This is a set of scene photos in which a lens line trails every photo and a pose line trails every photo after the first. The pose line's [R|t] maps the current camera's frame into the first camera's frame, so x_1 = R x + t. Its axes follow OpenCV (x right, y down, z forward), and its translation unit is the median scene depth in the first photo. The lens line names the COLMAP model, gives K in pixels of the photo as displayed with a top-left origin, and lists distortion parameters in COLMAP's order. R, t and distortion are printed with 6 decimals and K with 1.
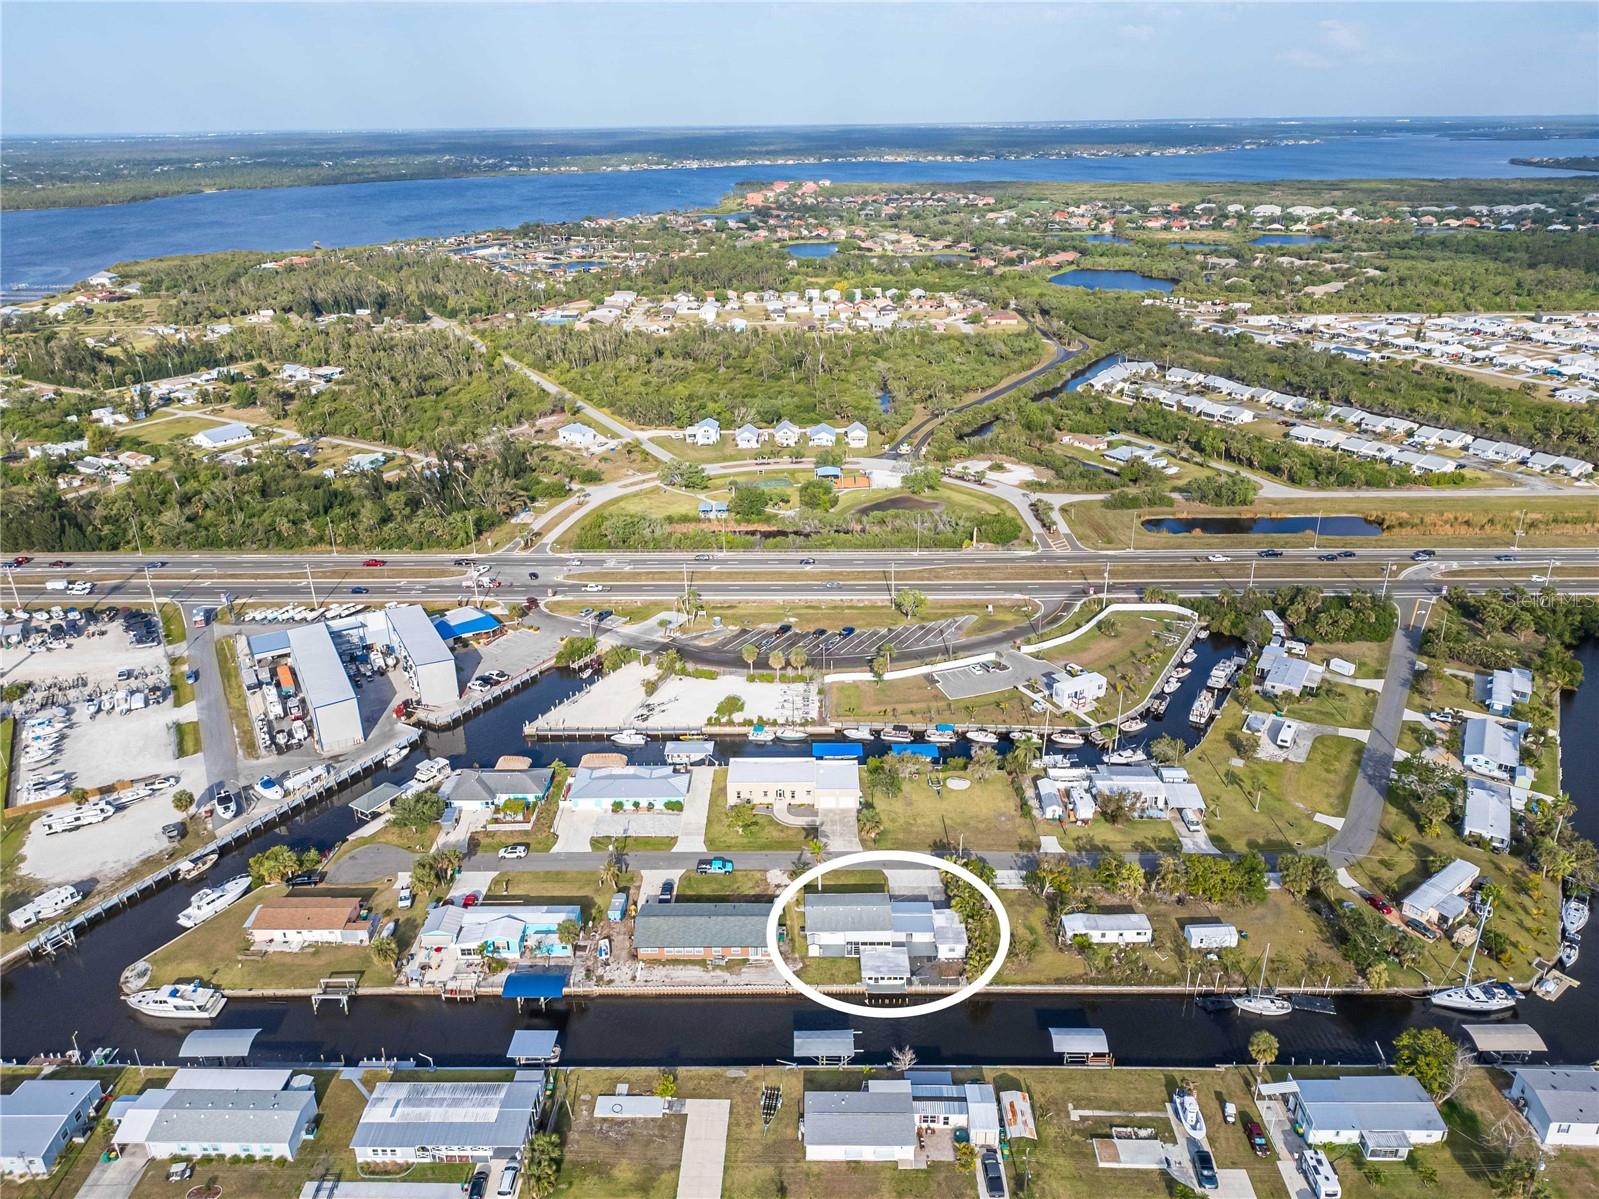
lens RADIAL K [[1143.7, 0, 801.5], [0, 1143.7, 593.3], [0, 0, 1]] dist [0.055165, -0.077816]
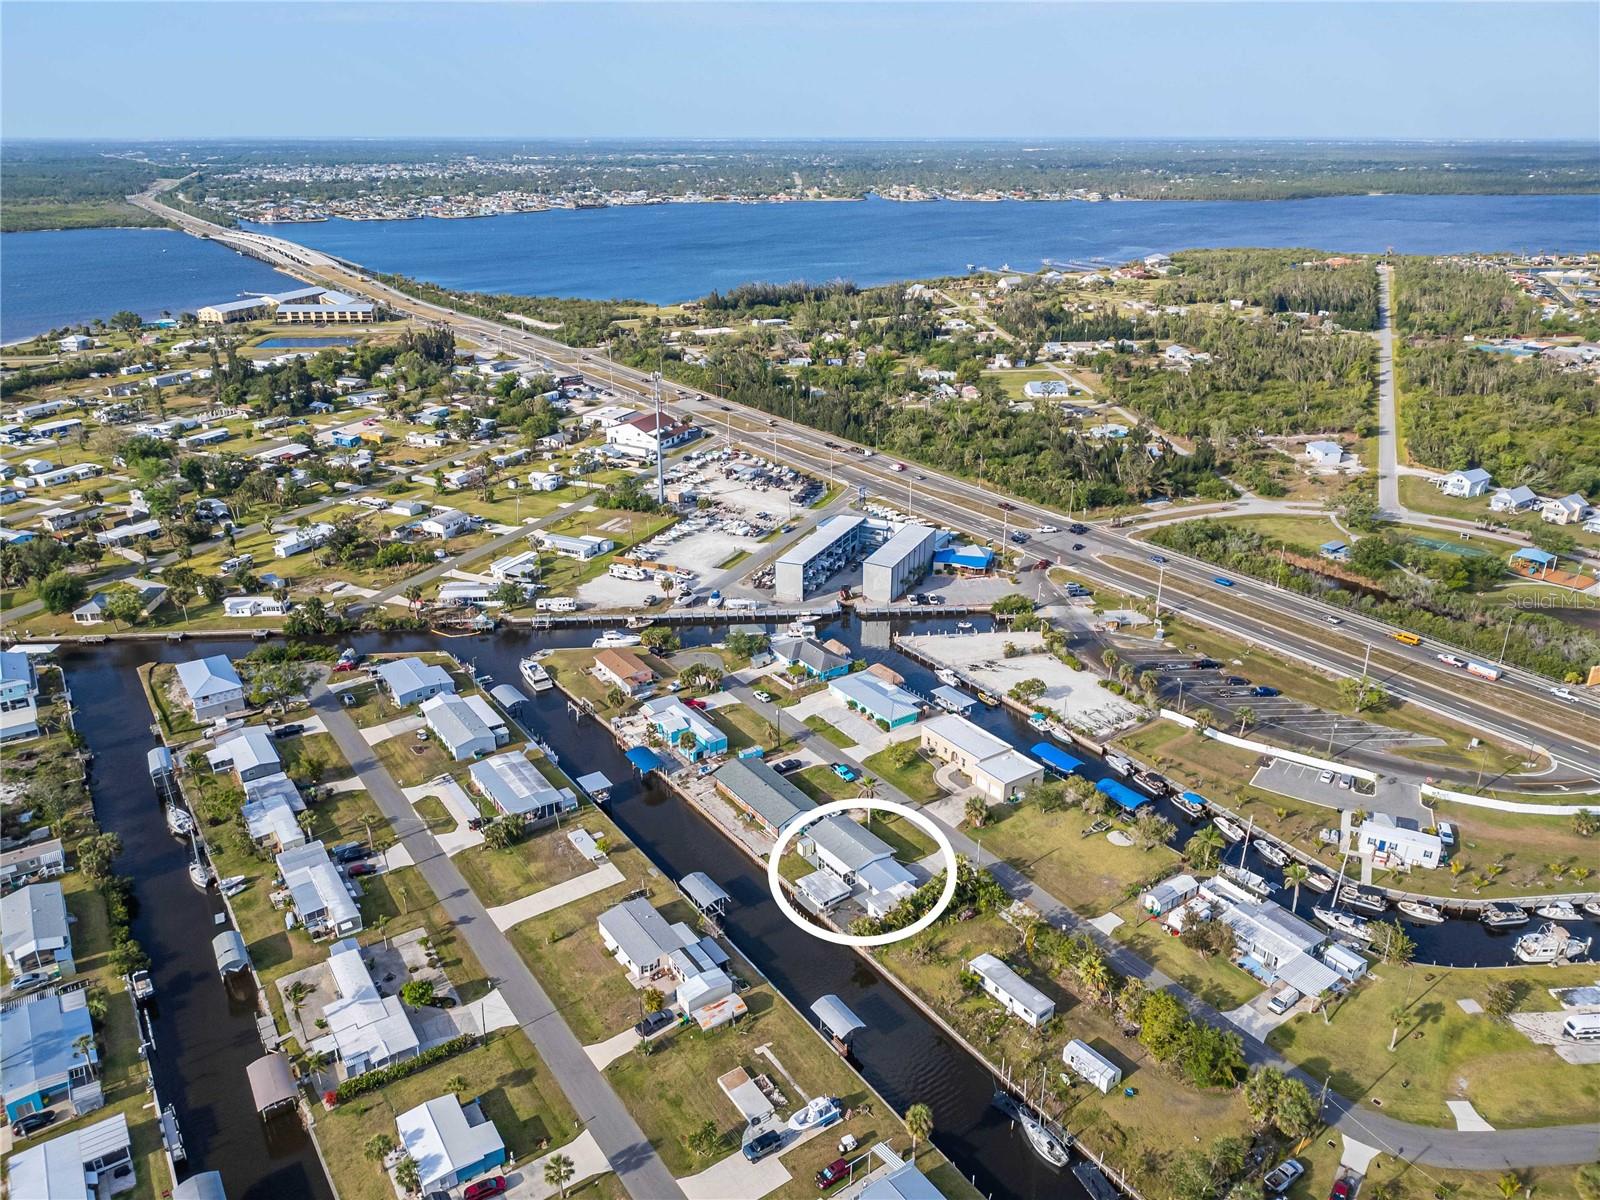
lens RADIAL K [[1144.4, 0, 796.5], [0, 1144.4, 598.3], [0, 0, 1]] dist [0.055165, -0.077816]
pose [[0.578560, 0.317060, -0.751492, 0.722694], [-0.317458, 0.936237, 0.150601, -0.080609], [0.751325, 0.151435, 0.642323, 0.225233]]
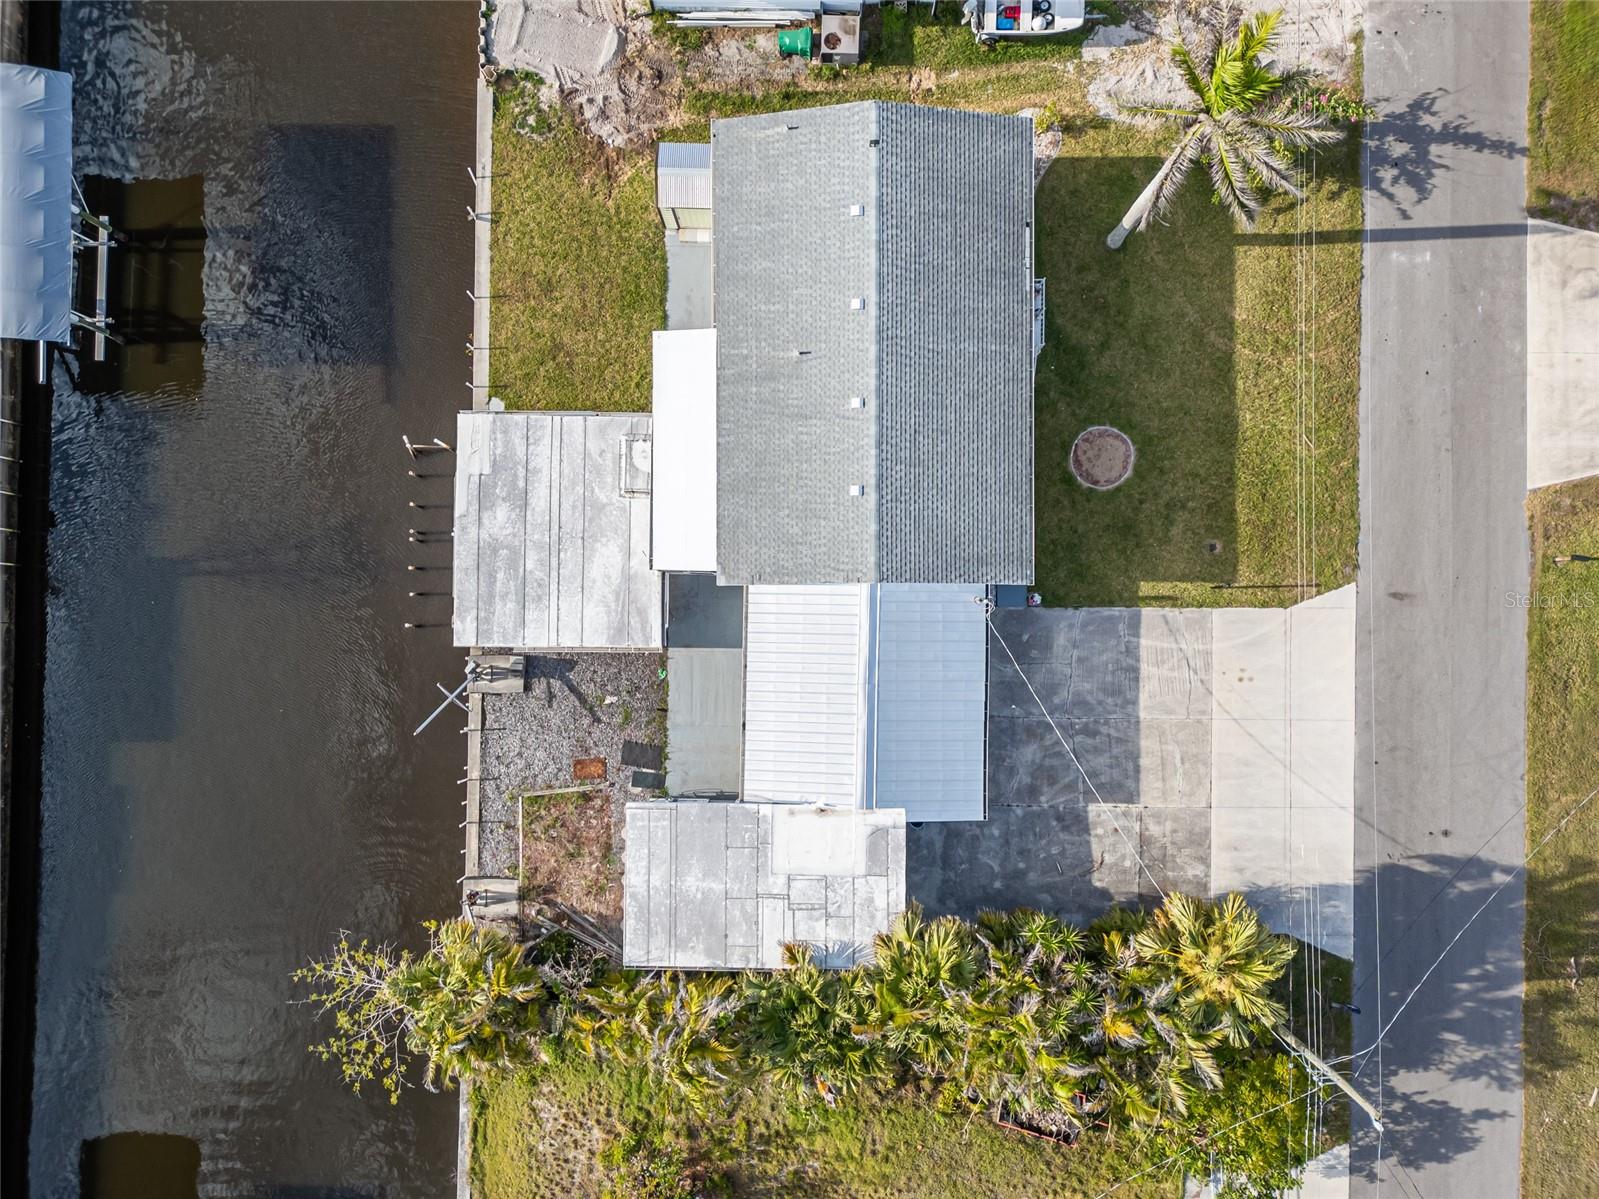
lens RADIAL K [[1143.7, 0, 802.5], [0, 1143.7, 595.3], [0, 0, 1]] dist [0.055165, -0.077816]
pose [[-0.008615, 0.999916, -0.009701, 0.078671], [-0.380118, 0.005699, 0.924921, 0.107946], [0.924898, 0.011656, 0.380037, 0.884805]]
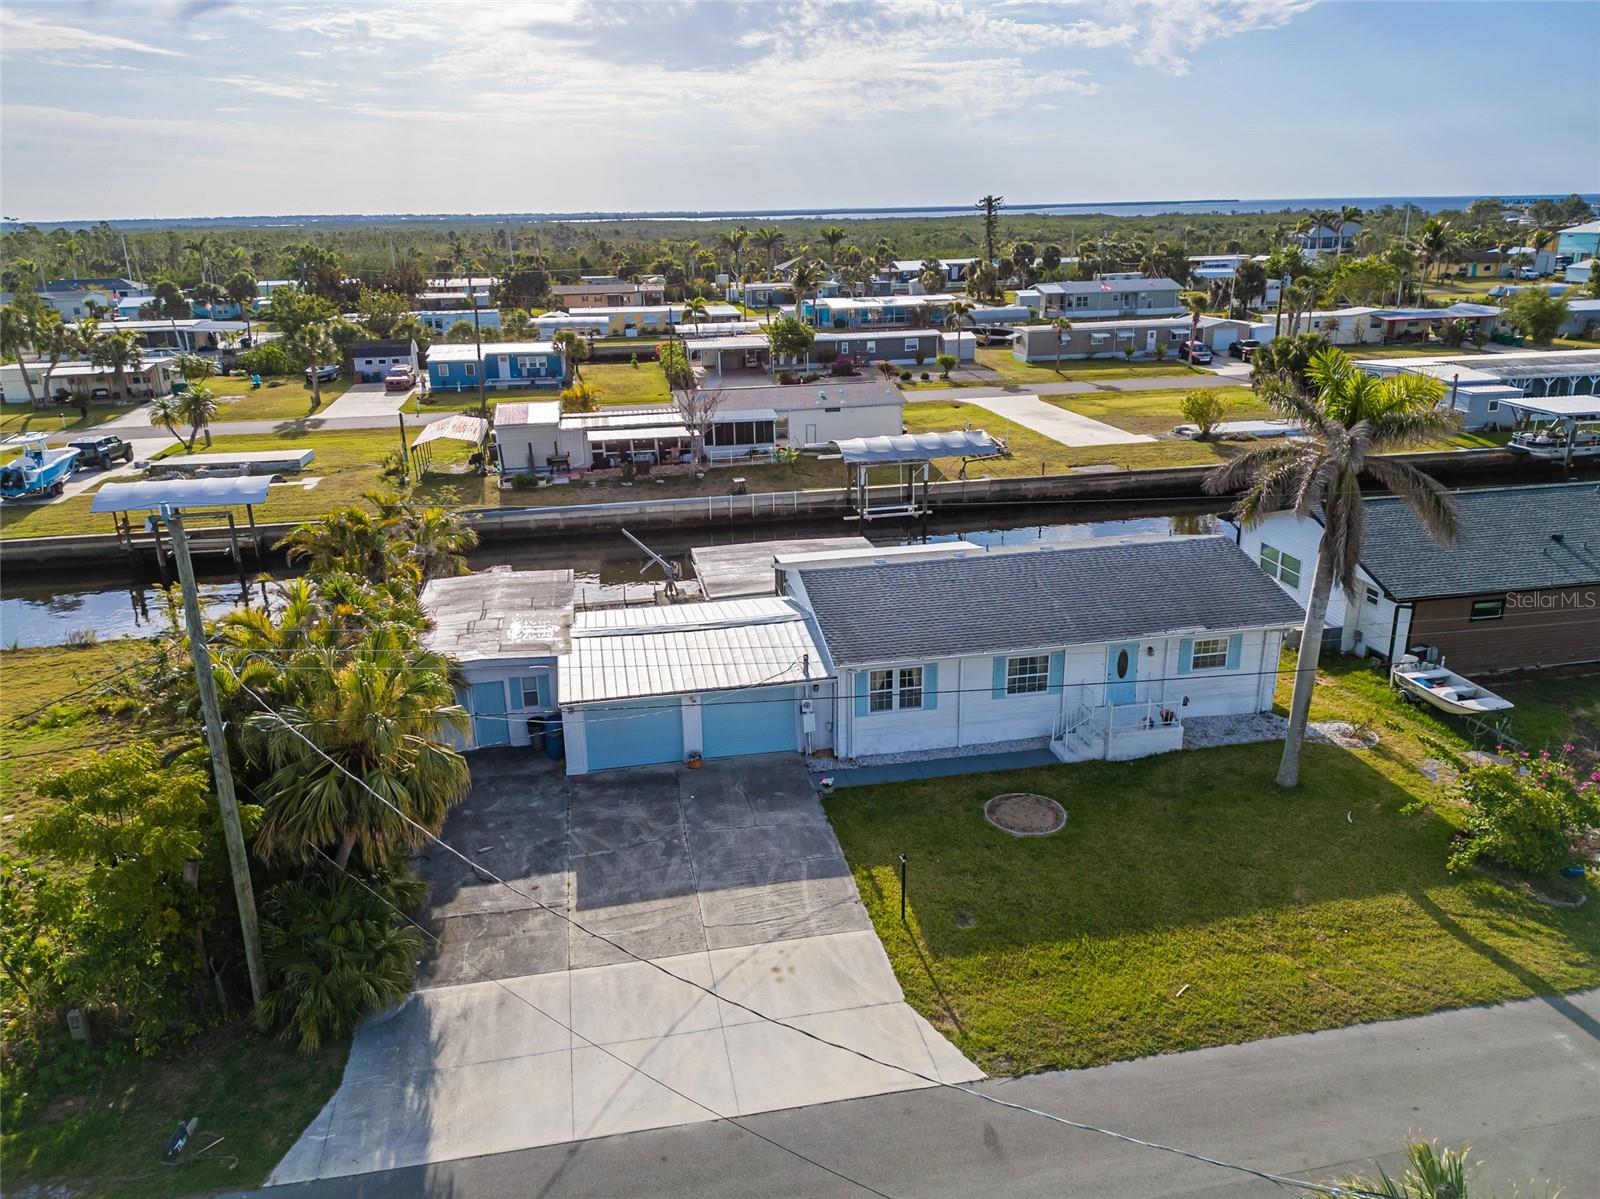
lens RADIAL K [[1144.4, 0, 789.6], [0, 1144.4, 604.2], [0, 0, 1]] dist [0.055165, -0.077816]
pose [[-0.982418, 0.084579, -0.166436, 0.105984], [-0.047572, 0.748654, 0.661252, 0.149734], [0.180531, 0.657544, -0.731467, 1.090912]]
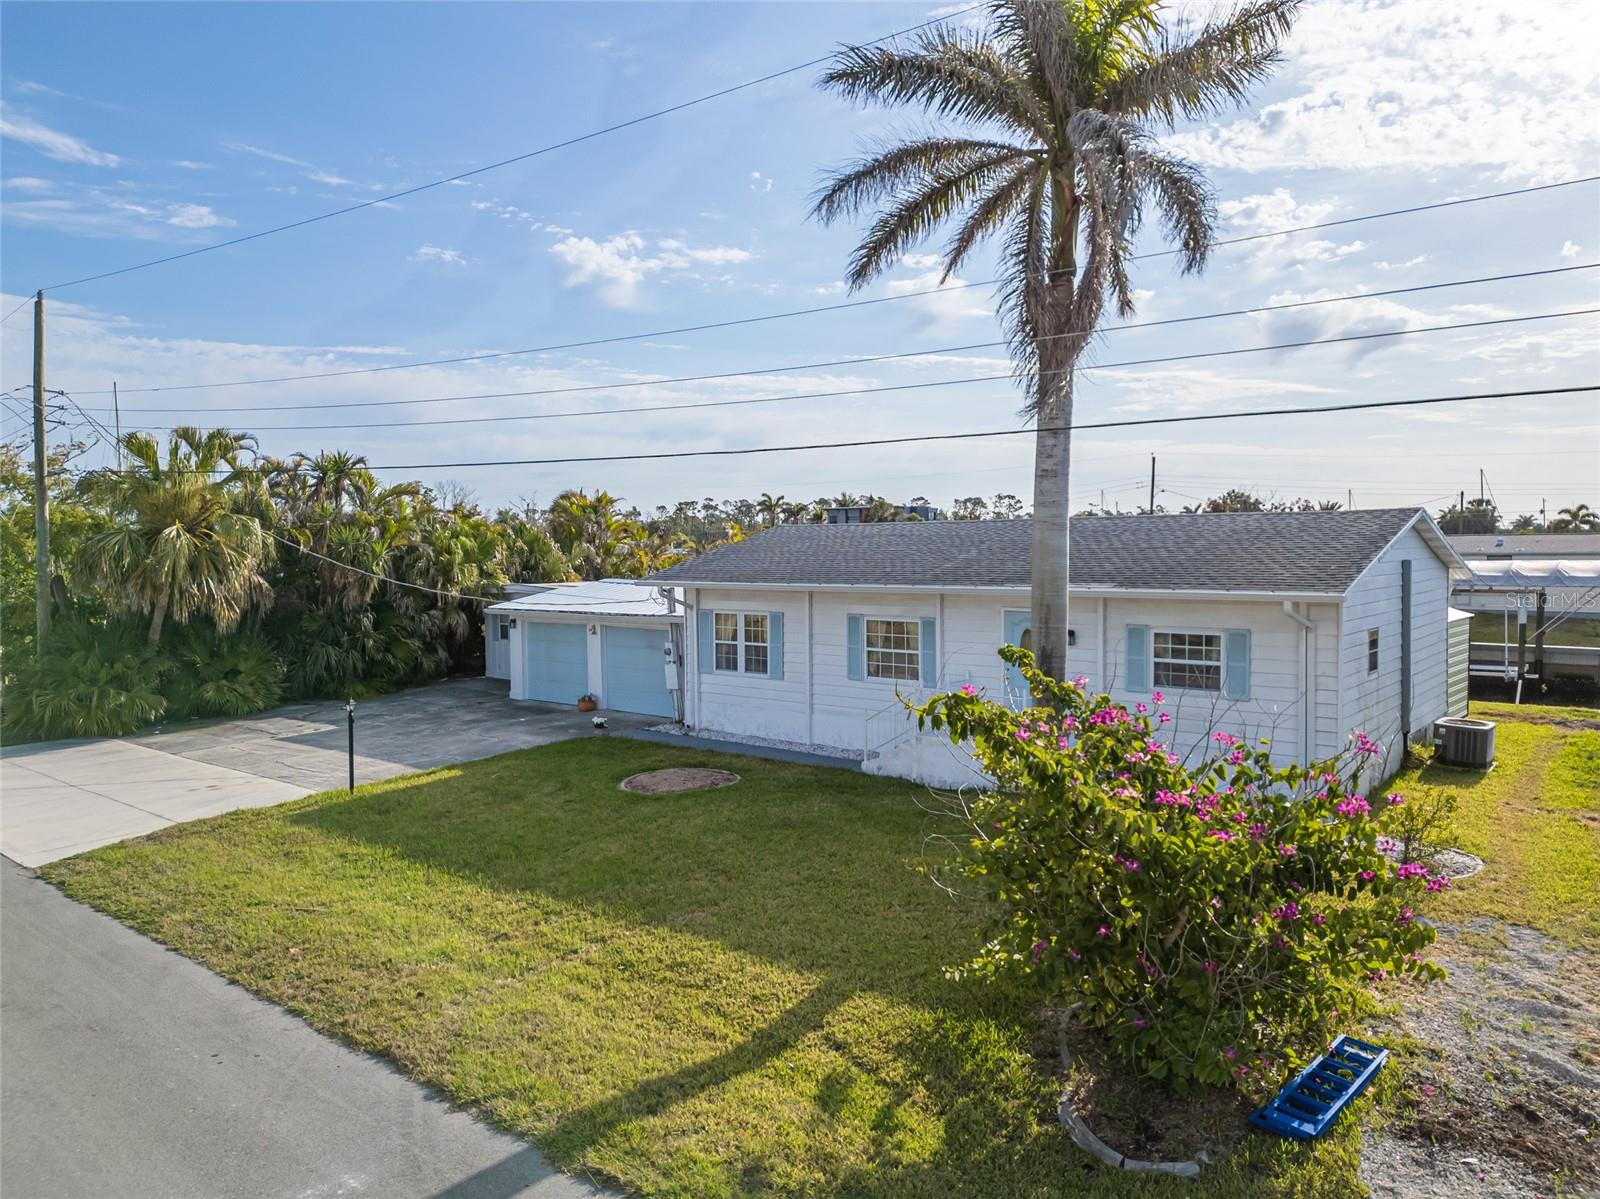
lens RADIAL K [[1144.4, 0, 803.1], [0, 1144.4, 597.8], [0, 0, 1]] dist [0.055165, -0.077816]
pose [[-0.762036, -0.015723, 0.647343, -0.019222], [0.264676, 0.904817, 0.333547, 0.222441], [-0.590971, 0.425511, -0.685342, 1.060351]]
